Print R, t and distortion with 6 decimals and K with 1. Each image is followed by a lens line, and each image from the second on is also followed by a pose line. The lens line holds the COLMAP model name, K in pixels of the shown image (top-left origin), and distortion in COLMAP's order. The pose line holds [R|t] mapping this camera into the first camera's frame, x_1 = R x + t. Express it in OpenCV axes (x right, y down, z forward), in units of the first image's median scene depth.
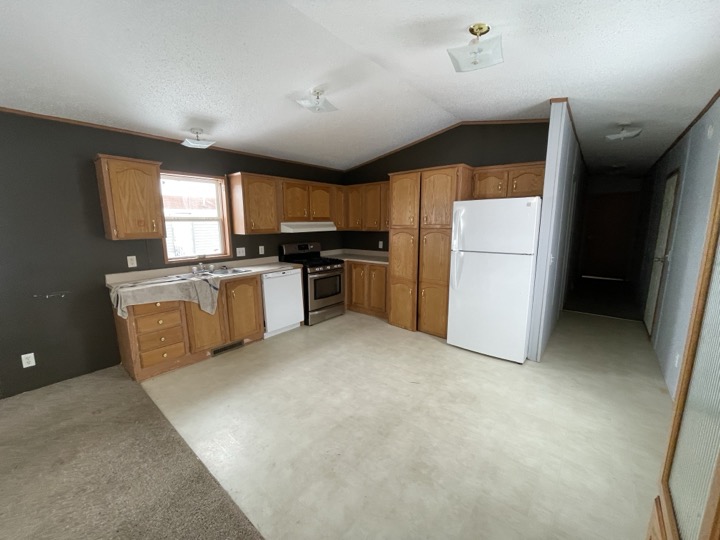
lens RADIAL K [[288.4, 0, 357.0], [0, 288.4, 266.4], [0, 0, 1]] dist [0.000886, 0.000406]
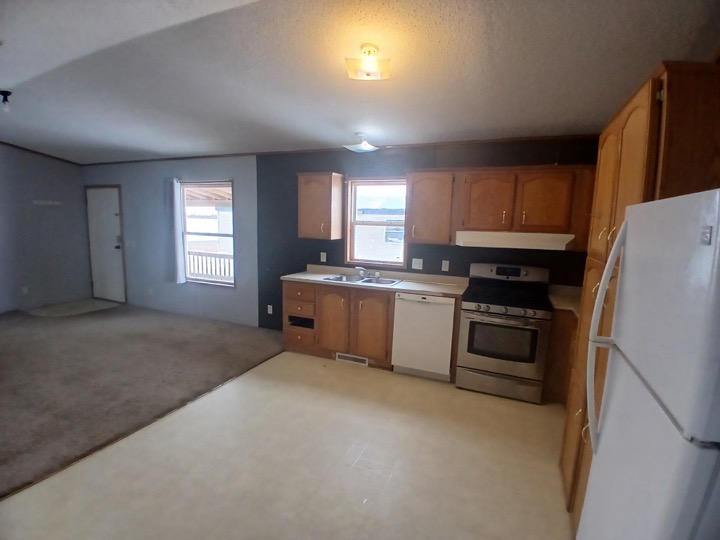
lens RADIAL K [[361.7, 0, 360.0], [0, 361.7, 270.0], [0, 0, 1]] dist [0.000479, 0.000053]
pose [[0.281504, 0.136511, -0.949800, 0.544843], [-0.177197, 0.980201, 0.088363, -0.095470], [0.943057, 0.143427, 0.300120, 0.533091]]
